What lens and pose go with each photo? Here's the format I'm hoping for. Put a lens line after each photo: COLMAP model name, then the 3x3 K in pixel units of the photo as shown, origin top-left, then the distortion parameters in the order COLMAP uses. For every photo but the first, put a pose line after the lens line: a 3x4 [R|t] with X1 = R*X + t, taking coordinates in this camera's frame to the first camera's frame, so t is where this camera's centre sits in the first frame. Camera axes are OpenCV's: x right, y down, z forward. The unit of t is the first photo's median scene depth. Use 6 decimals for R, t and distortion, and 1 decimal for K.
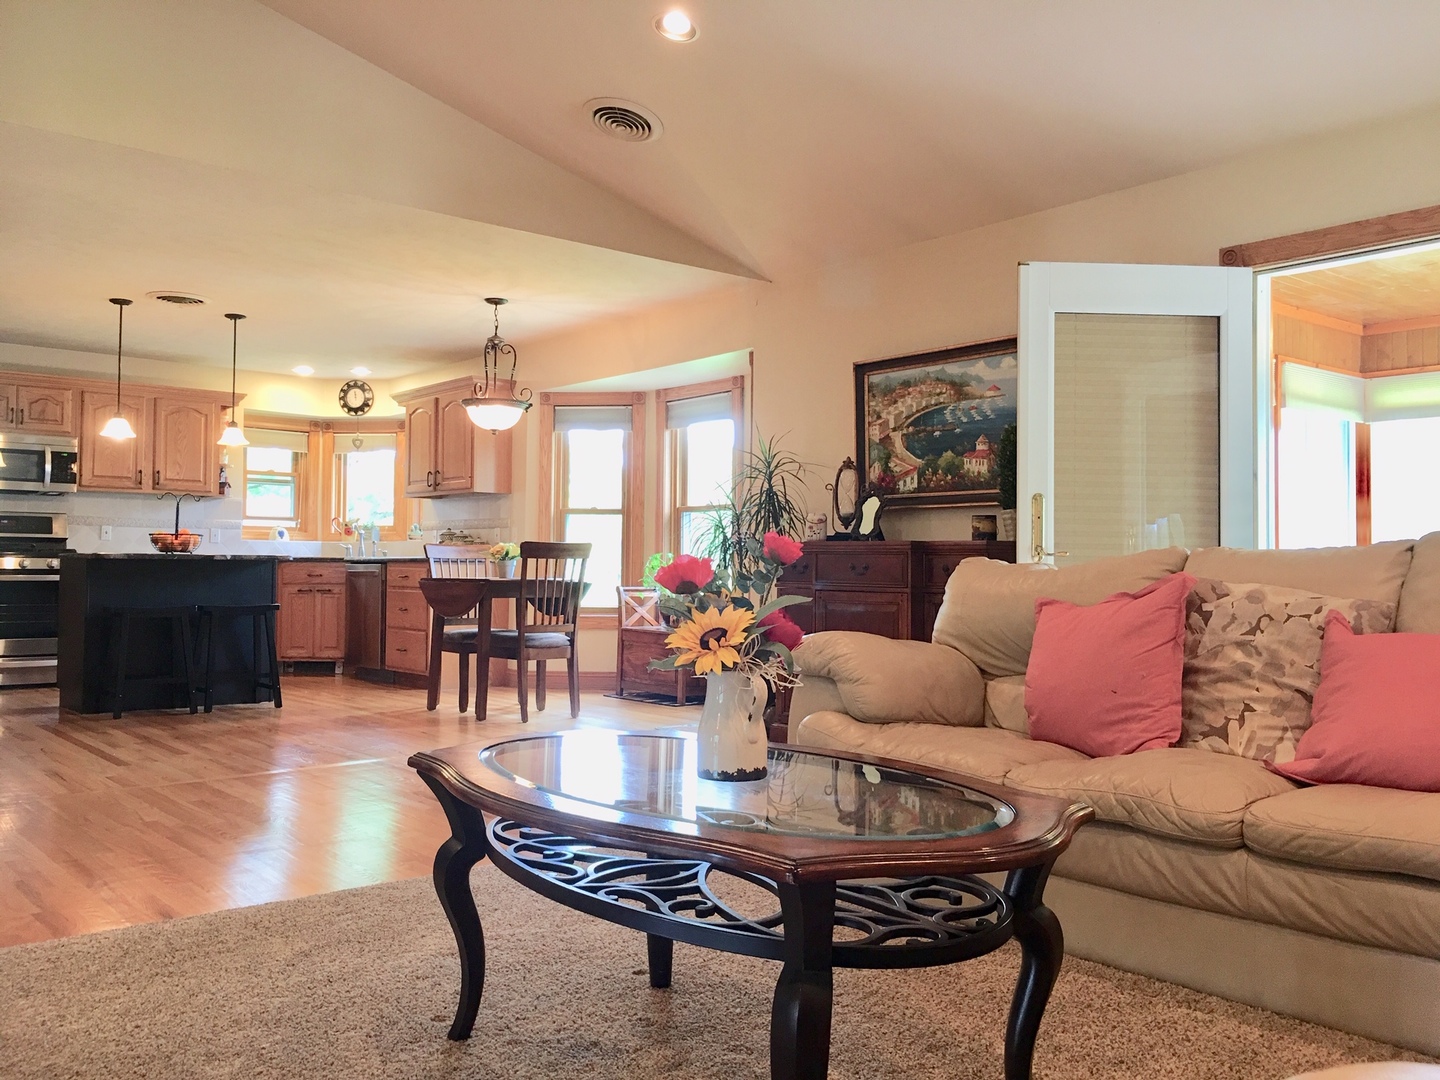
lens RADIAL K [[1226.1, 0, 715.5], [0, 1226.1, 531.3], [0, 0, 1]] dist [0.074649, -0.106741]
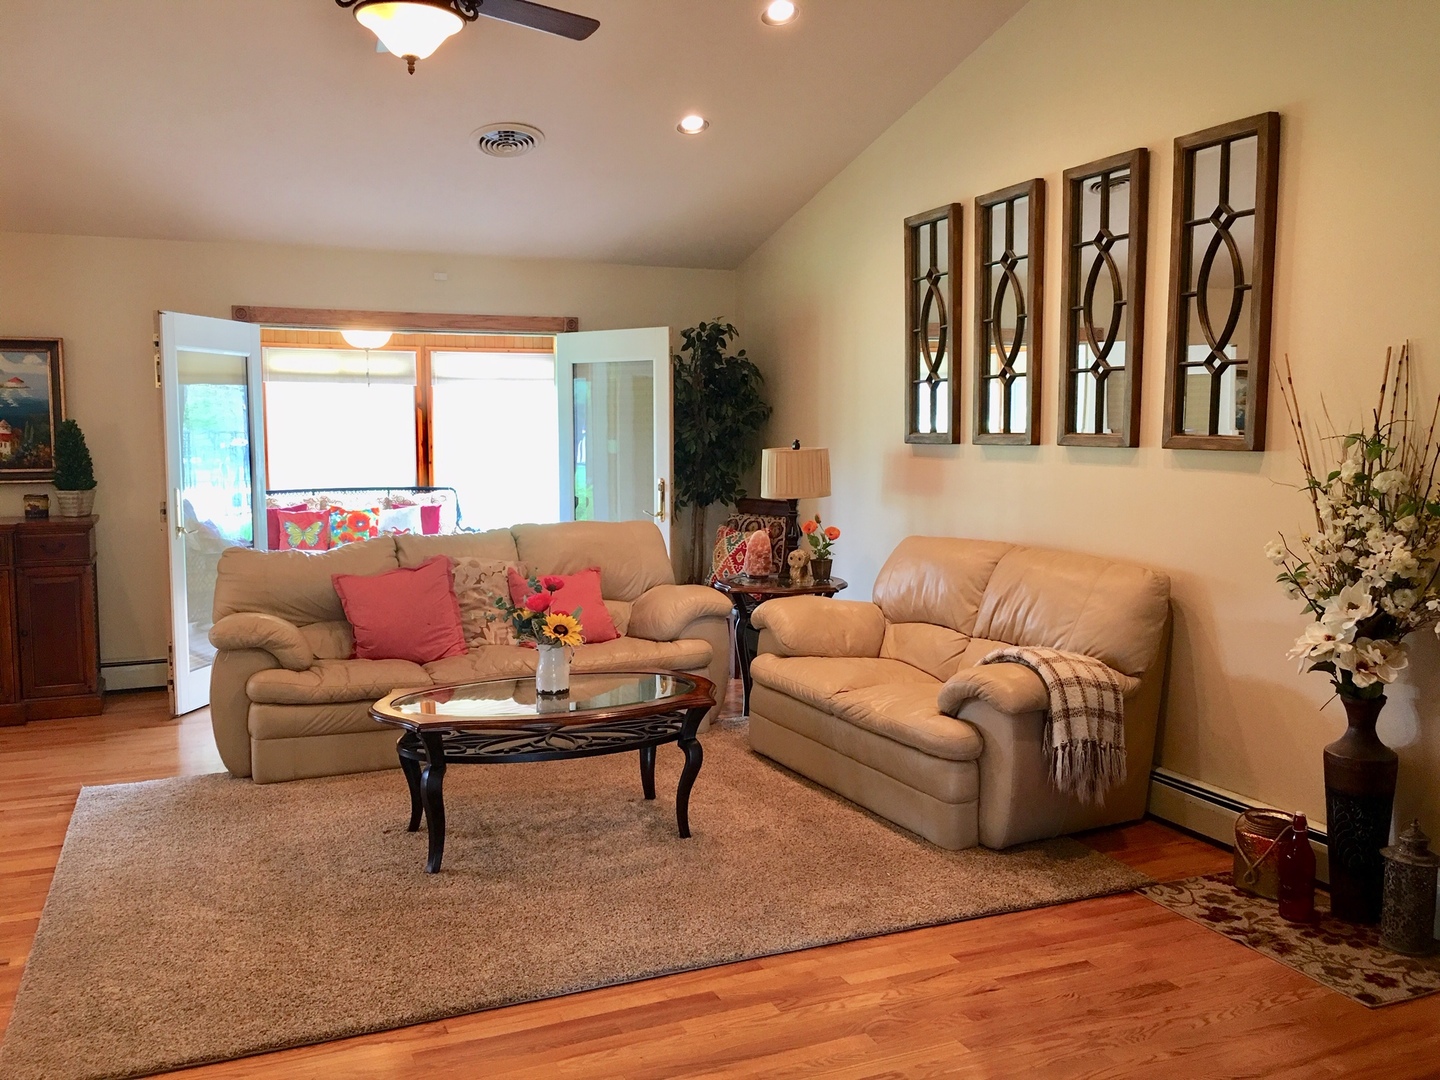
lens RADIAL K [[1226.1, 0, 721.9], [0, 1226.1, 528.8], [0, 0, 1]] dist [0.074649, -0.106741]
pose [[0.281121, -0.091511, 0.955299, -0.424735], [-0.025288, 0.994391, 0.102698, -0.069017], [-0.959339, -0.053028, 0.277230, 0.027182]]
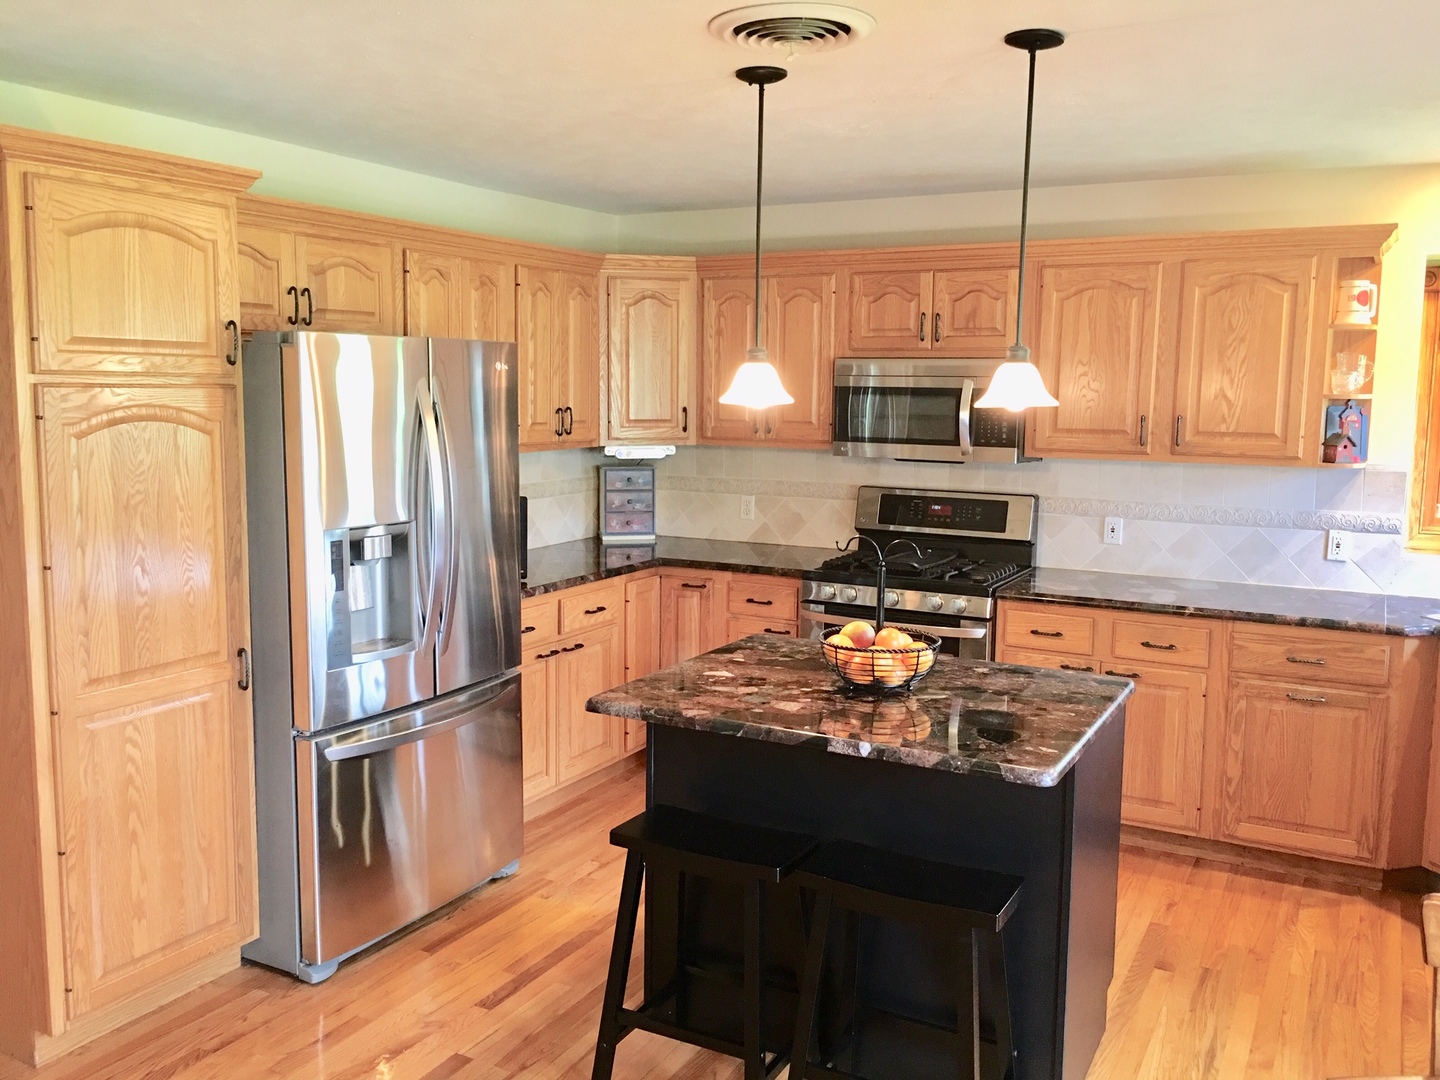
lens RADIAL K [[1226.1, 0, 712.8], [0, 1226.1, 529.4], [0, 0, 1]] dist [0.074649, -0.106741]
pose [[0.371173, 0.107759, -0.922290, -0.072421], [0.020879, 0.992024, 0.124309, -0.070672], [0.928329, -0.065397, 0.365962, 0.674101]]
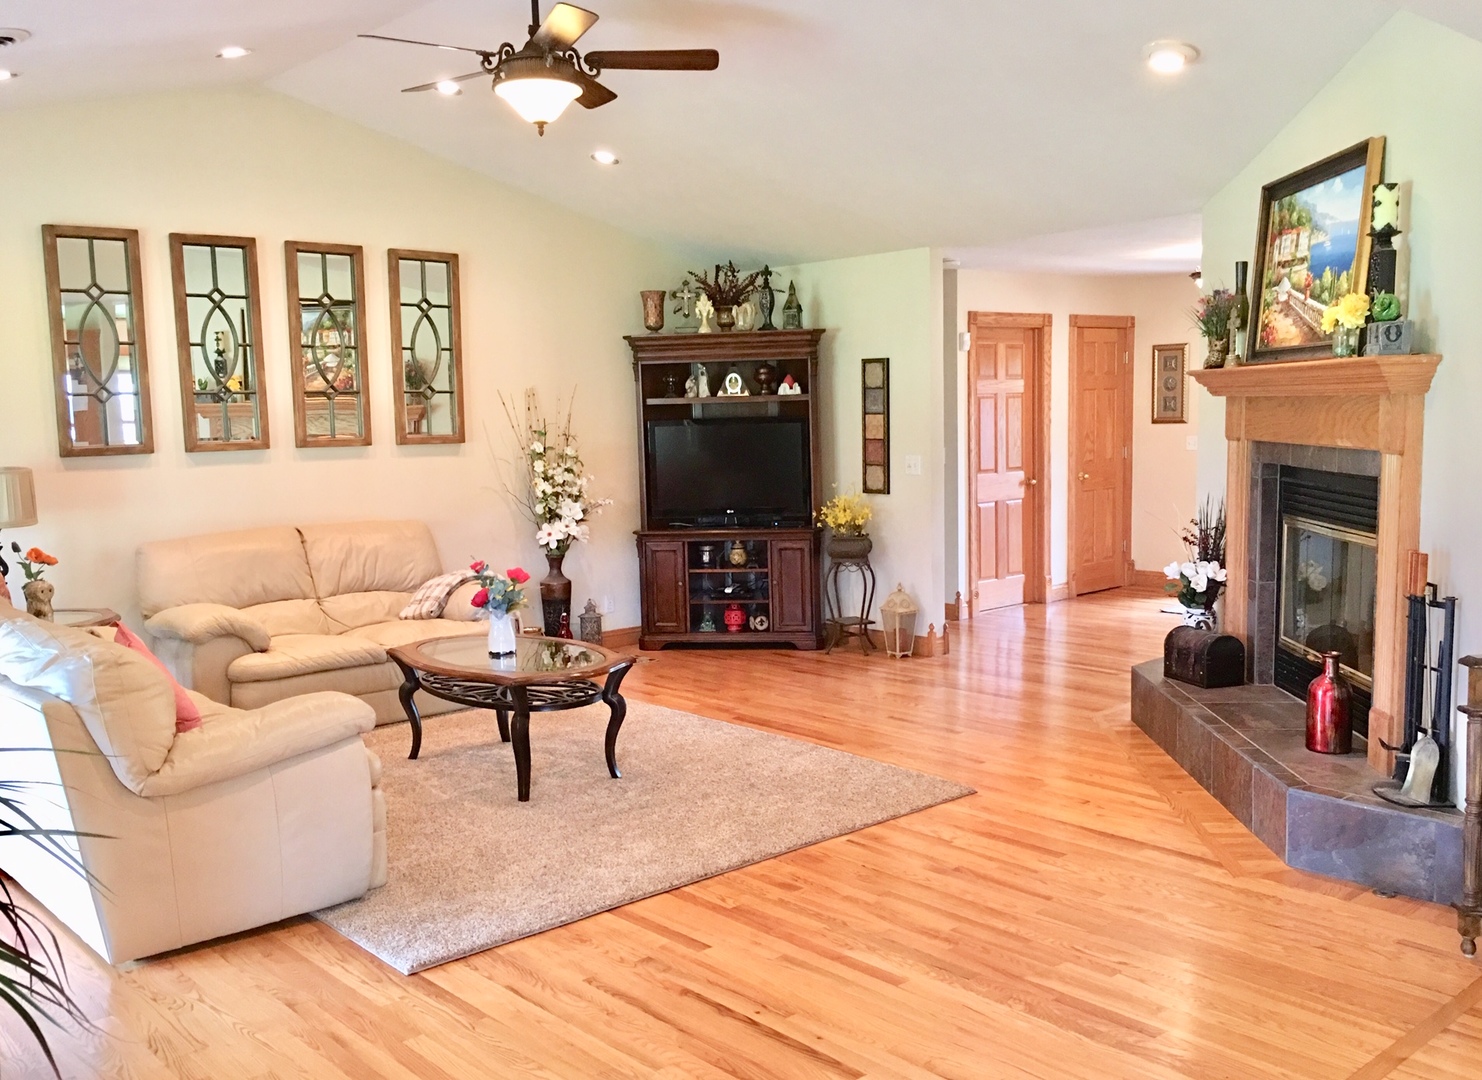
lens RADIAL K [[1324.0, 0, 738.2], [0, 1324.0, 554.8], [0, 0, 1]] dist [0.042619, -0.013000]
pose [[-0.998974, 0.015071, -0.042697, -0.078758], [0.011615, 0.996723, 0.080053, -0.050216], [0.043764, 0.079475, -0.995876, 0.834578]]
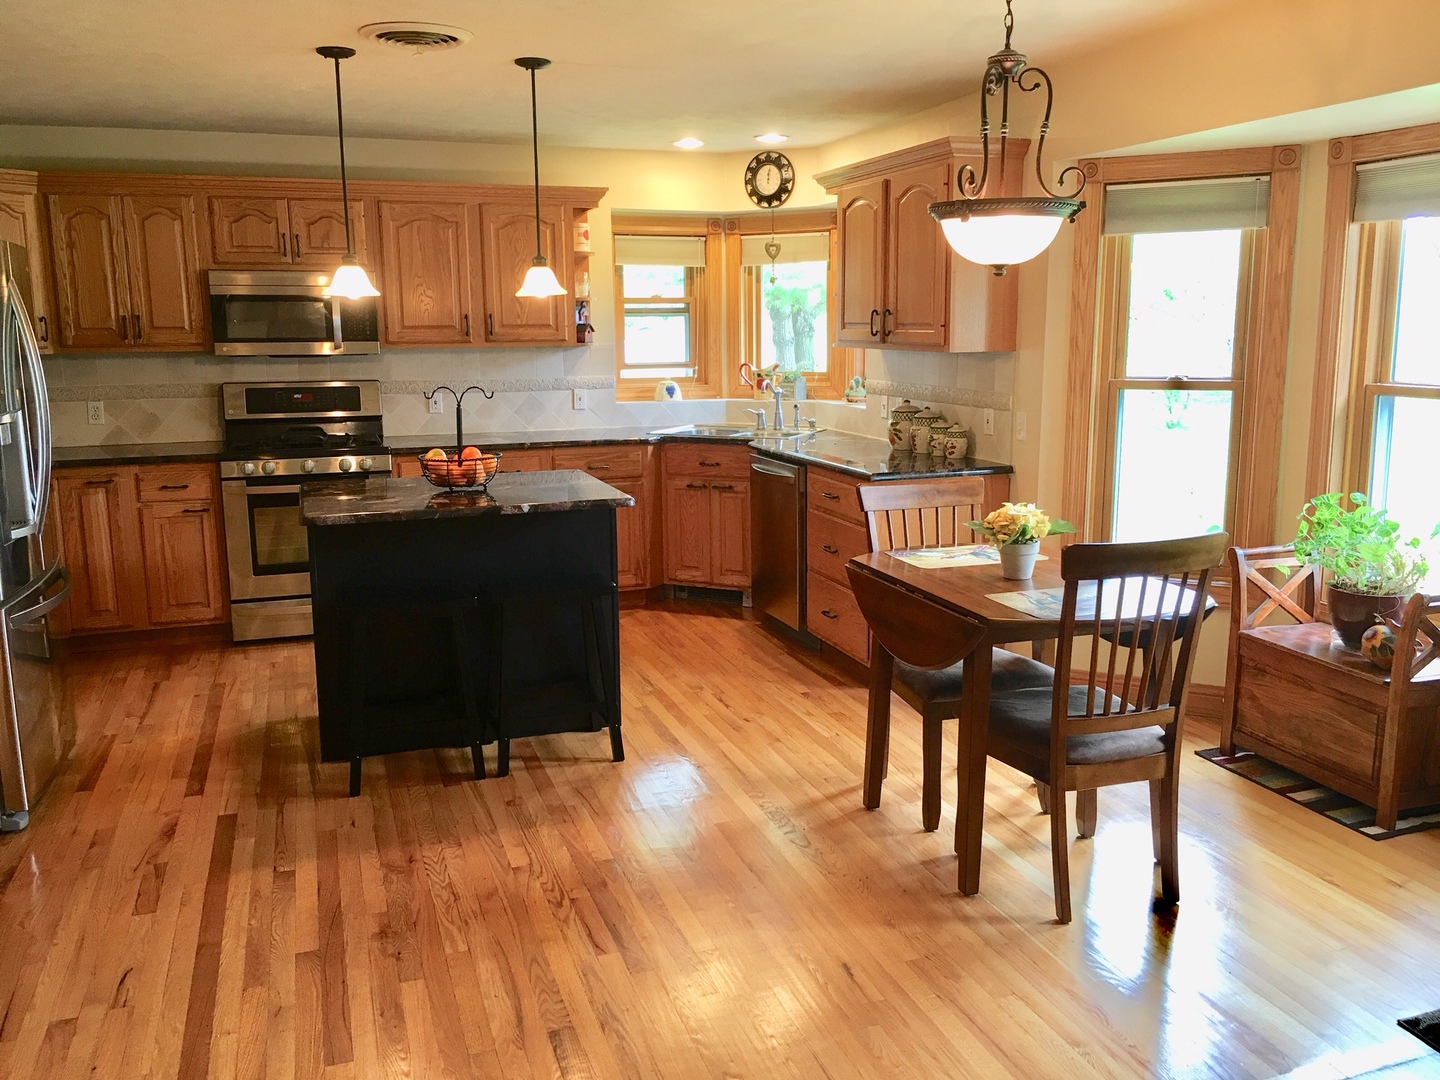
lens RADIAL K [[1226.1, 0, 717.2], [0, 1226.1, 527.4], [0, 0, 1]] dist [0.074649, -0.106741]
pose [[0.932575, 0.042846, -0.358425, -0.086461], [0.029232, 0.980705, 0.193293, -0.062954], [0.359791, -0.190738, 0.913329, 0.413305]]
